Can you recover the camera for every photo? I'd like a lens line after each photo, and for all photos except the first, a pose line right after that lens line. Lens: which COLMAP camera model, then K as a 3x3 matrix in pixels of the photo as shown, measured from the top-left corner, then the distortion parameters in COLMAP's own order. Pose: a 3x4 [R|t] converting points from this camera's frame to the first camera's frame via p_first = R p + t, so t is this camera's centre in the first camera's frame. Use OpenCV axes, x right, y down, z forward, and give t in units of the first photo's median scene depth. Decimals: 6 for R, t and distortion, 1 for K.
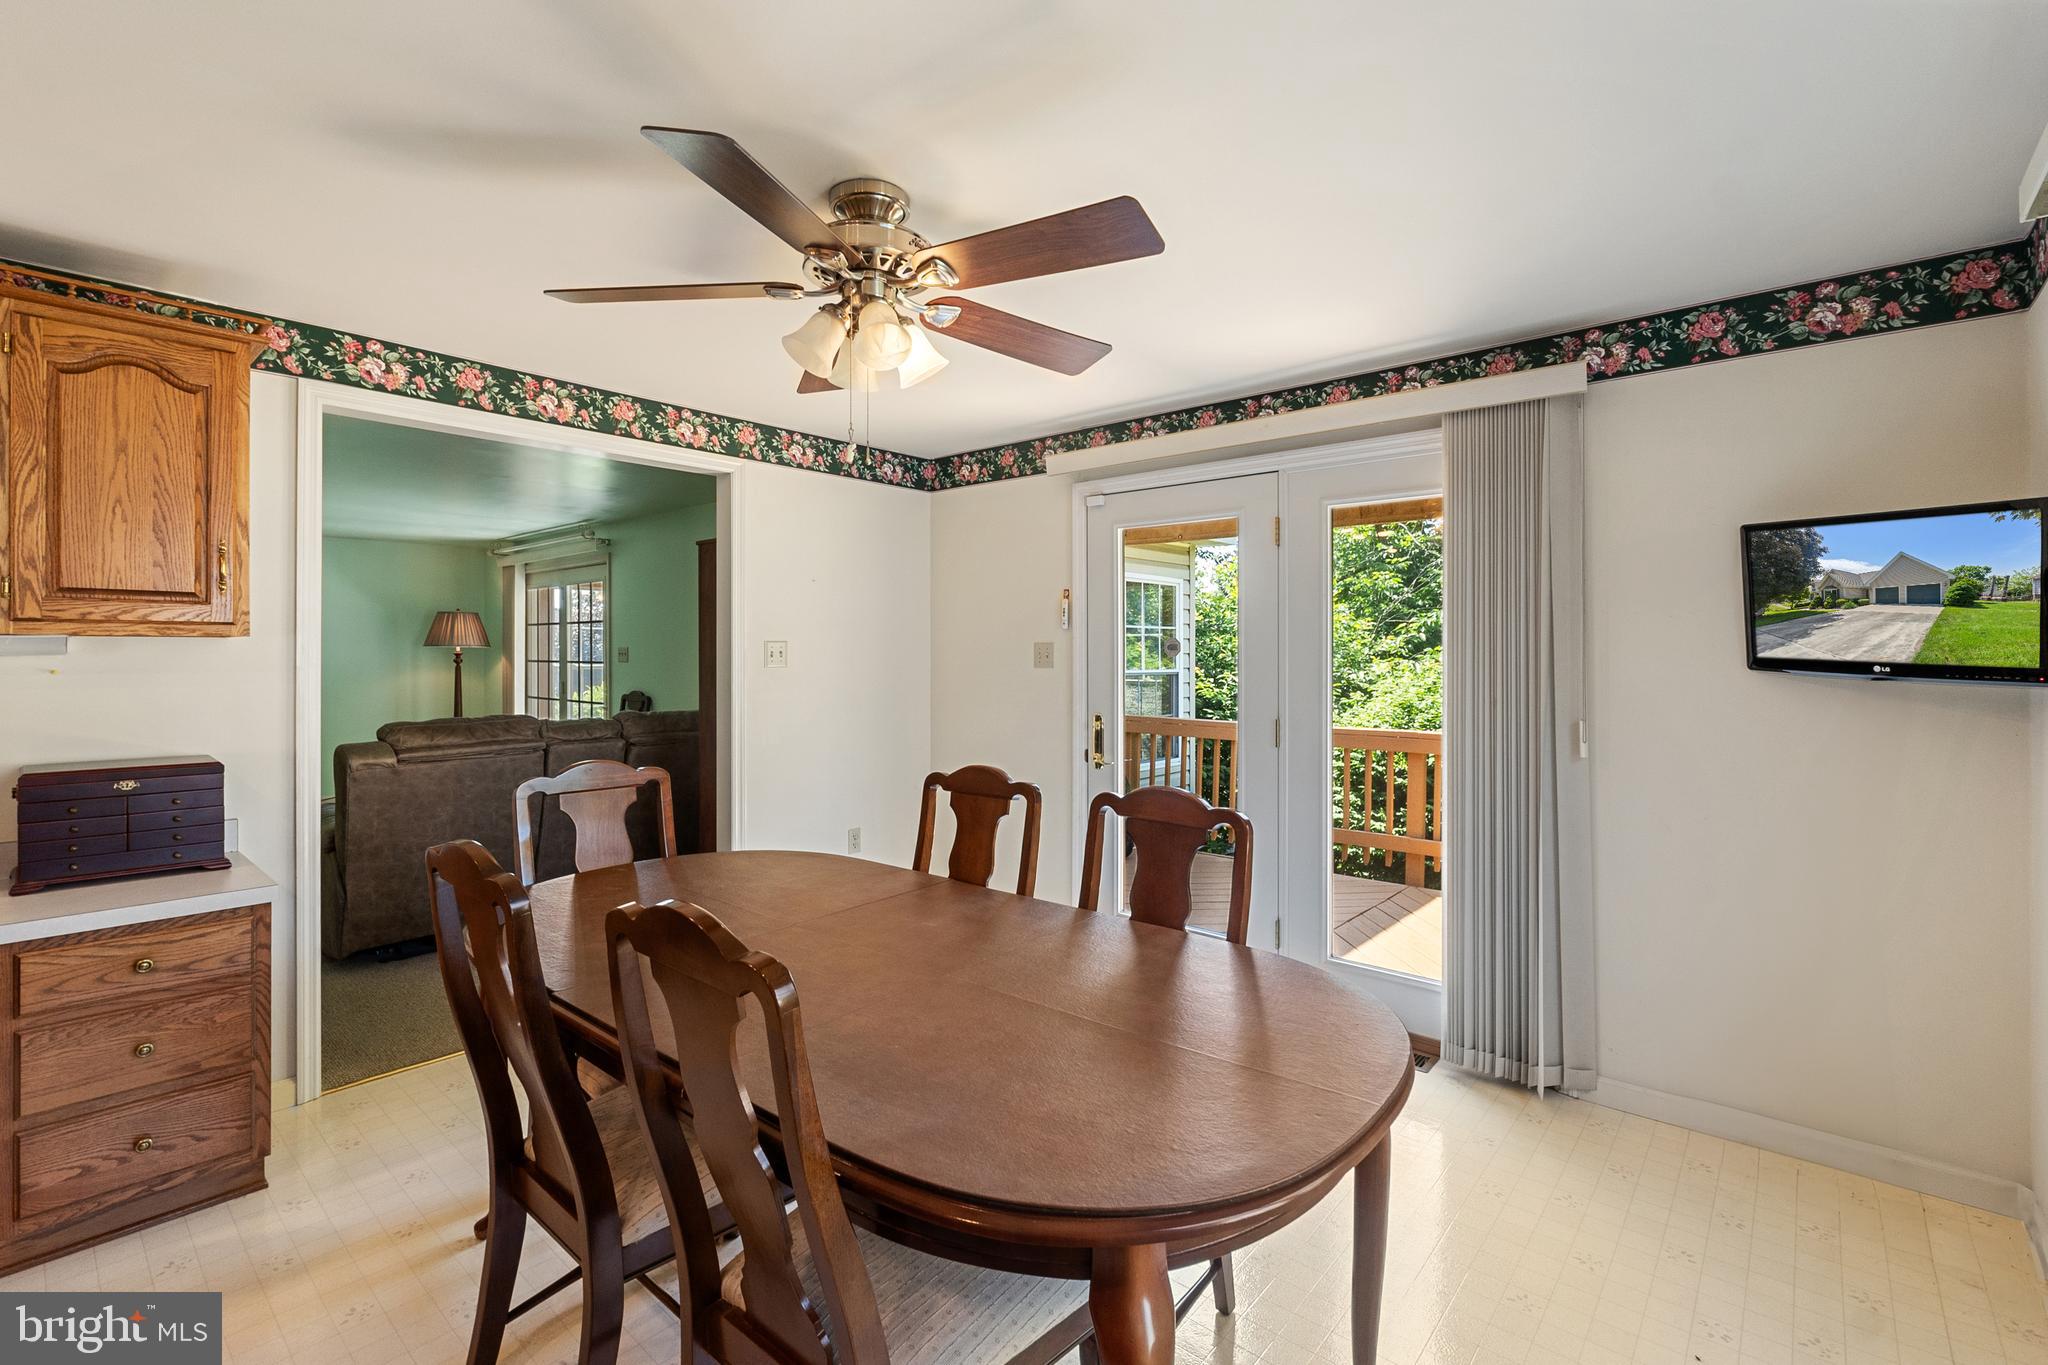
lens RADIAL K [[878.1, 0, 1044.1], [0, 878.1, 653.0], [0, 0, 1]] dist [-0.004016, -0.002480]
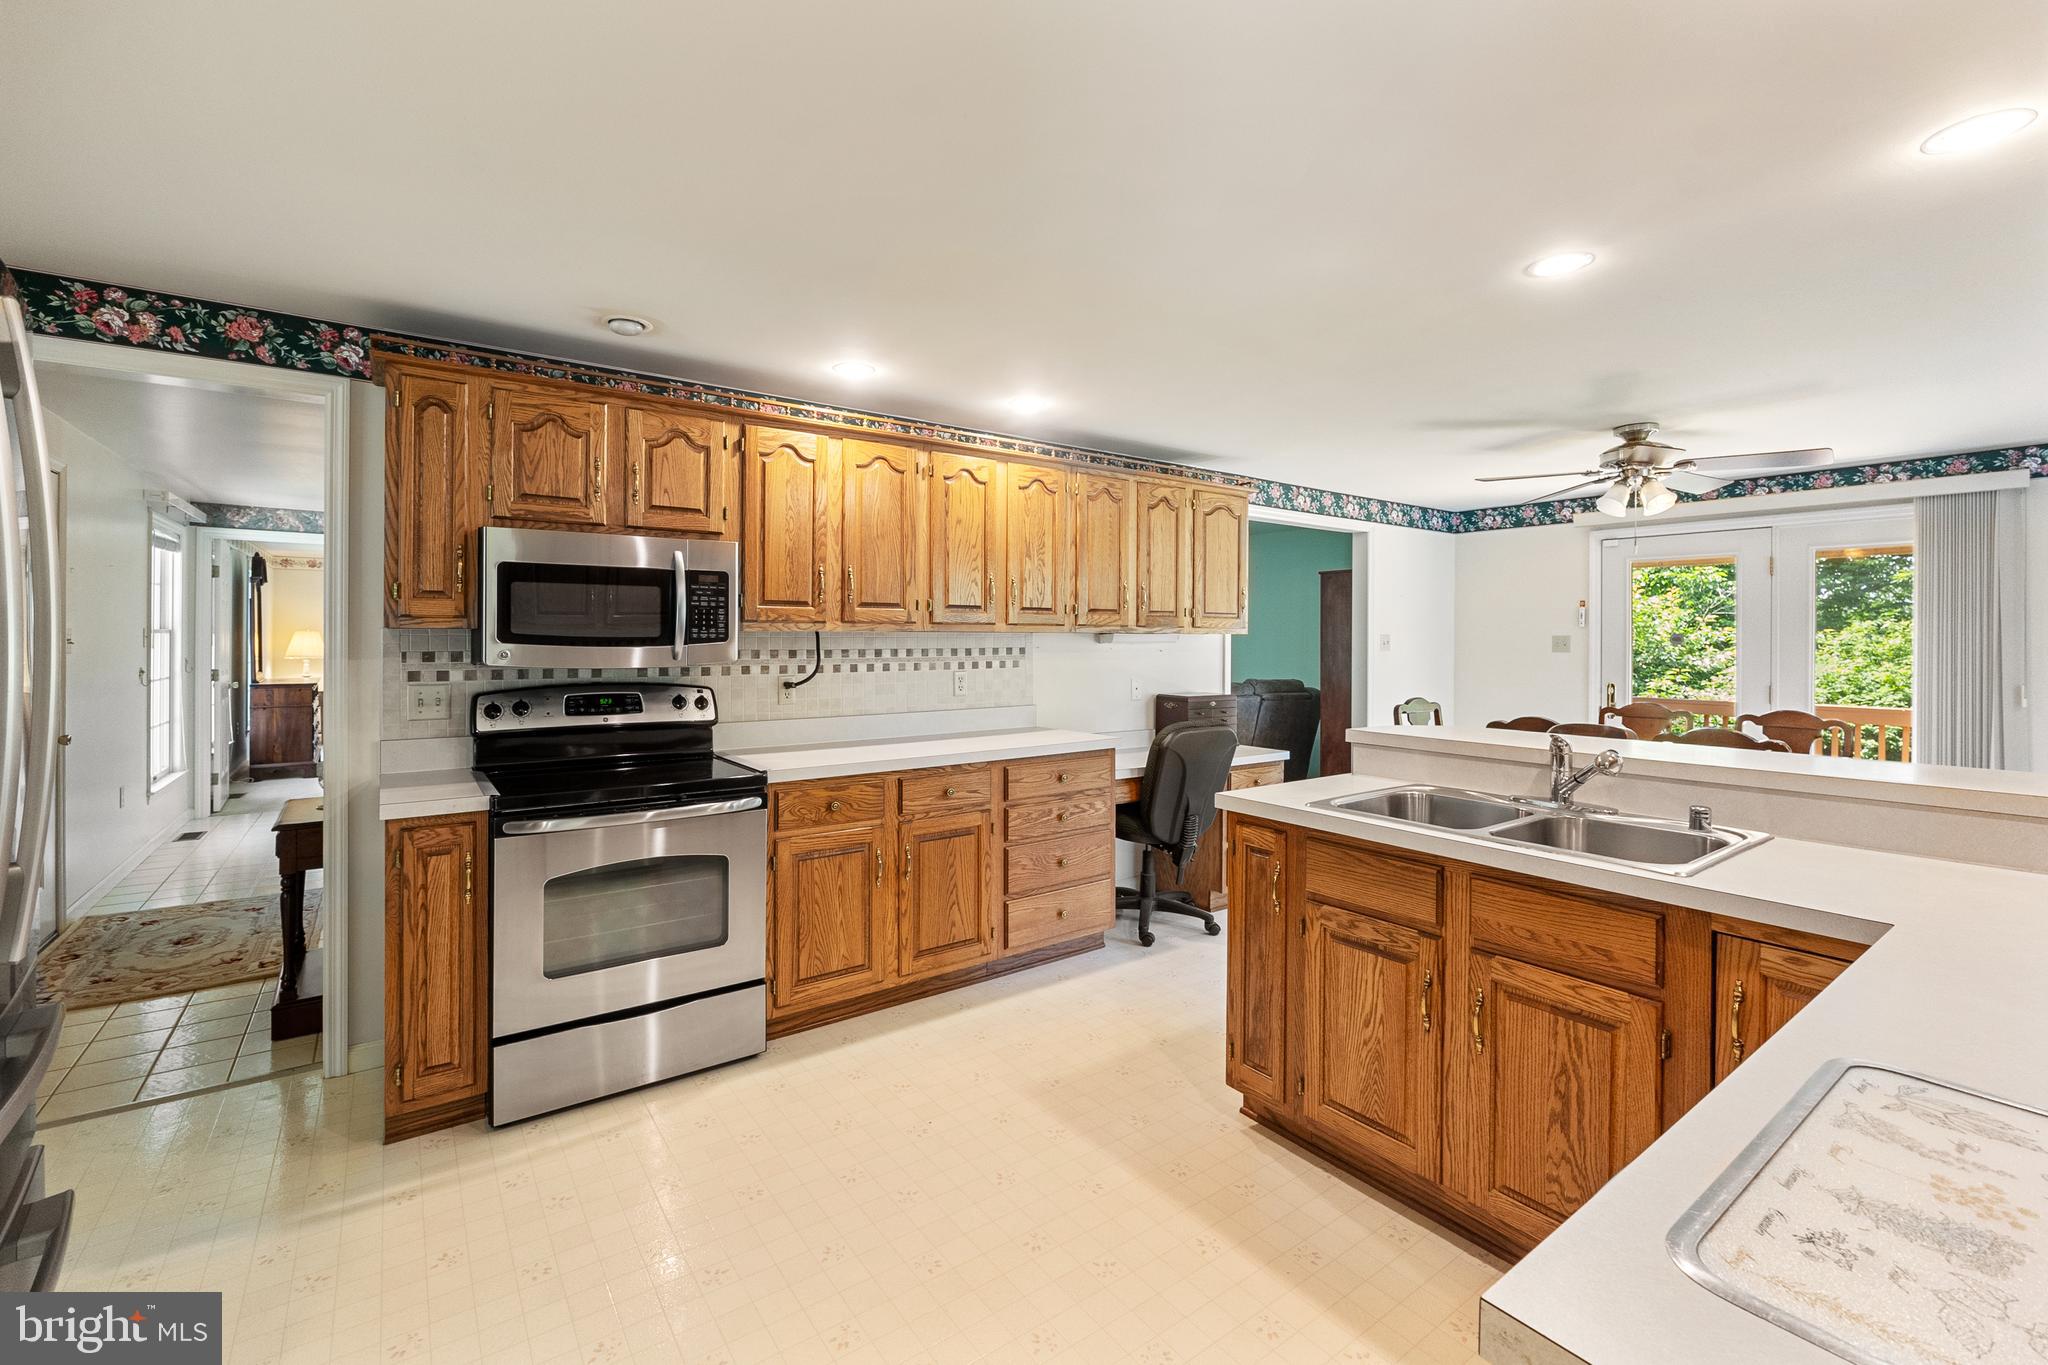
lens RADIAL K [[878.1, 0, 1023.1], [0, 878.1, 654.2], [0, 0, 1]] dist [-0.004016, -0.002480]
pose [[0.974988, 0.005382, -0.222193, -0.930474], [-0.002199, 0.999891, 0.014571, -0.000181], [0.222248, -0.013718, 0.974894, -1.108797]]
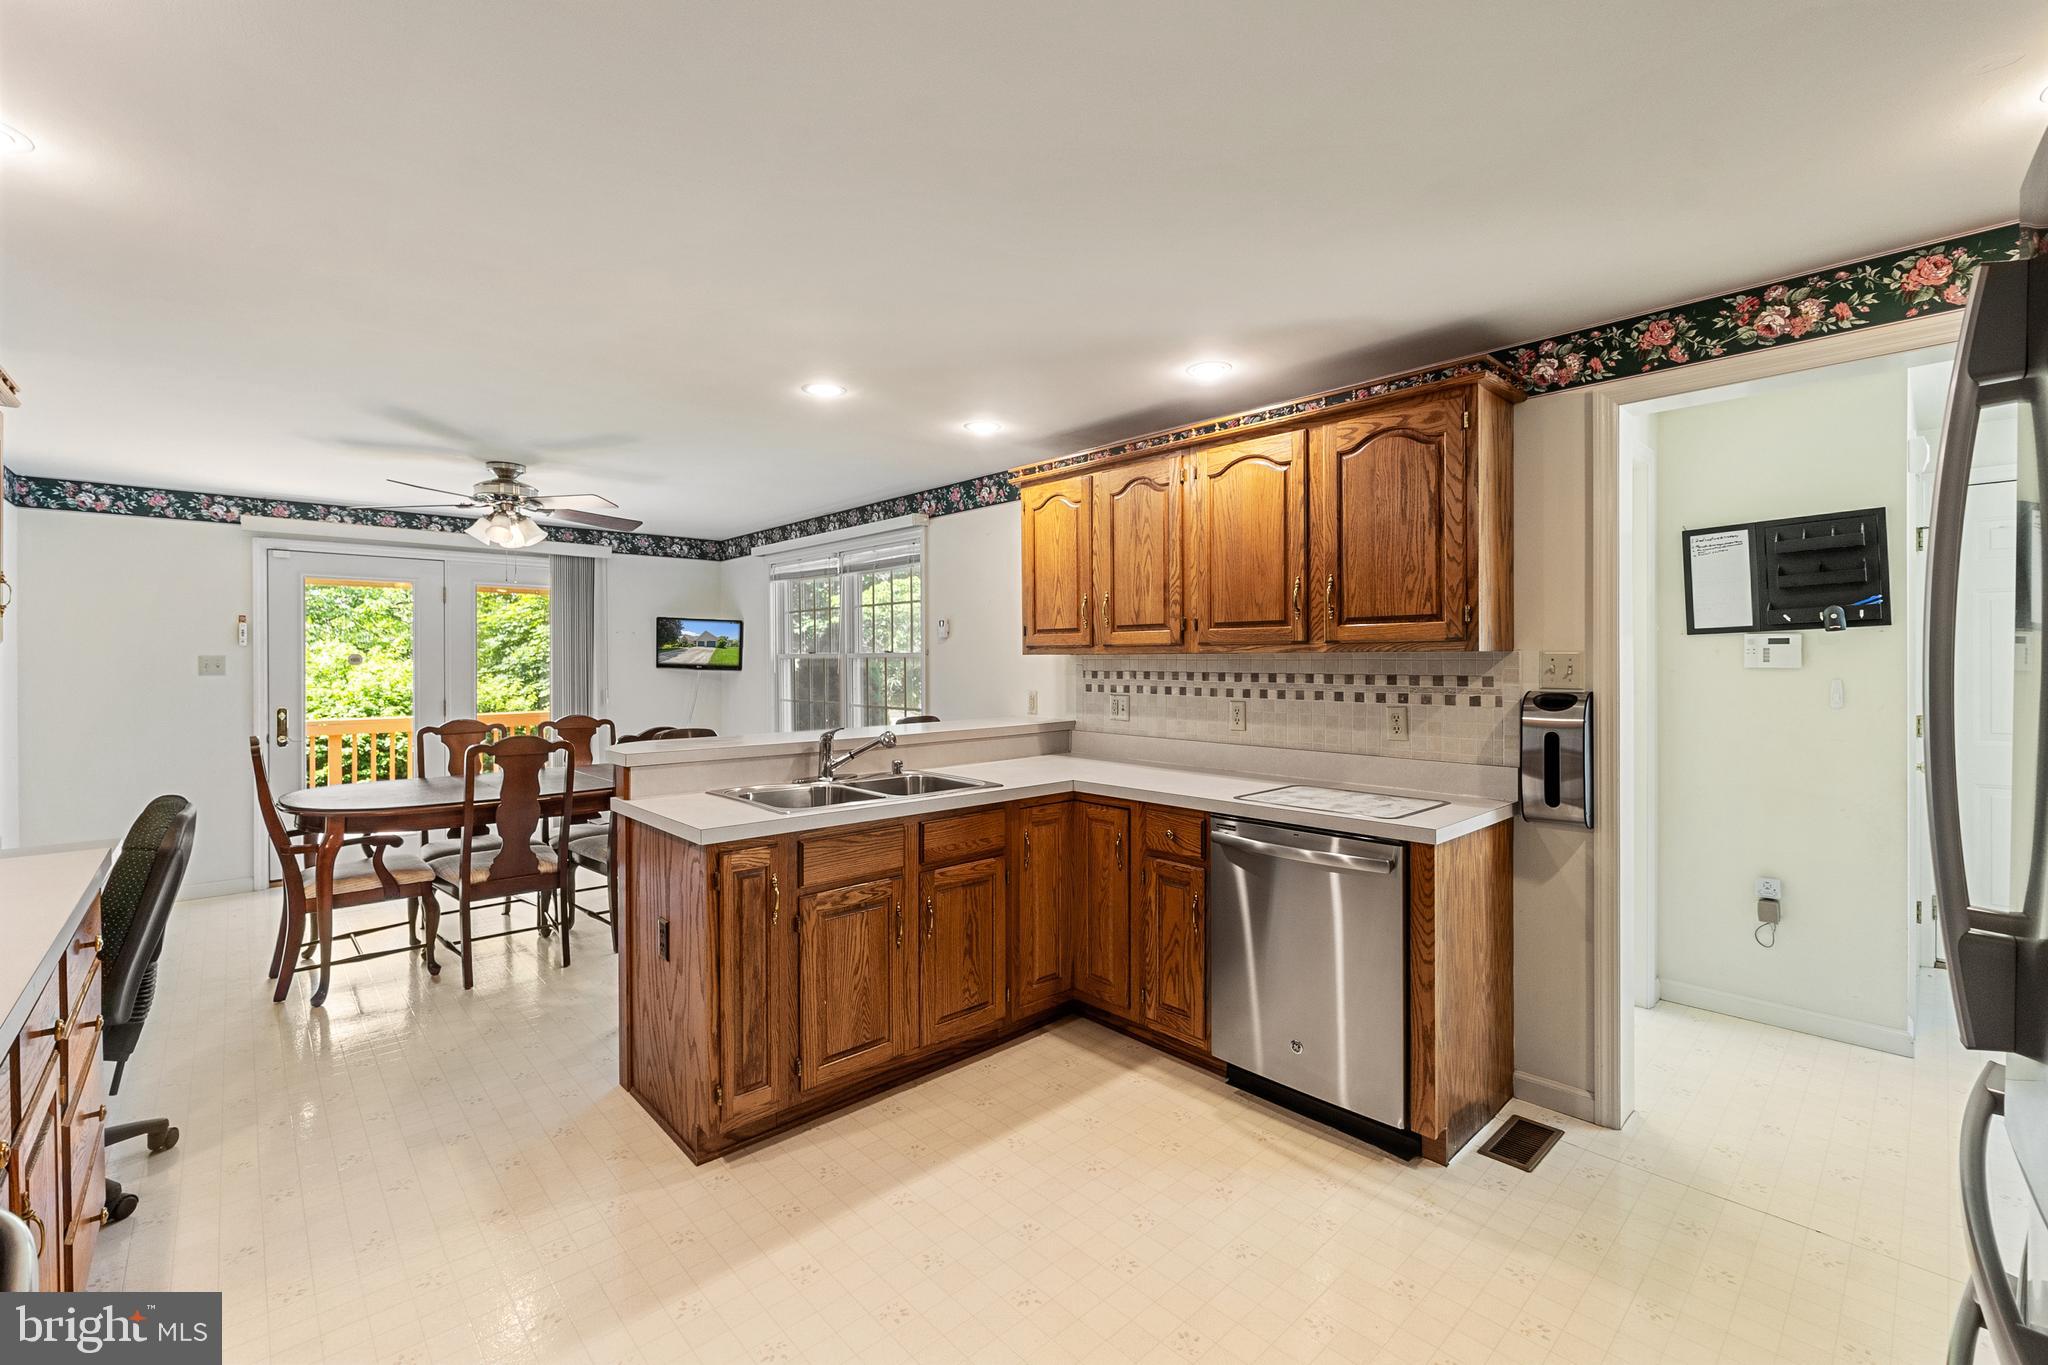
lens RADIAL K [[878.1, 0, 1018.0], [0, 878.1, 664.4], [0, 0, 1]] dist [-0.004016, -0.002480]
pose [[0.117412, -0.005178, 0.993070, -1.870461], [0.004603, 0.999979, 0.004669, -0.000573], [-0.993073, 0.004023, 0.117434, -0.486686]]
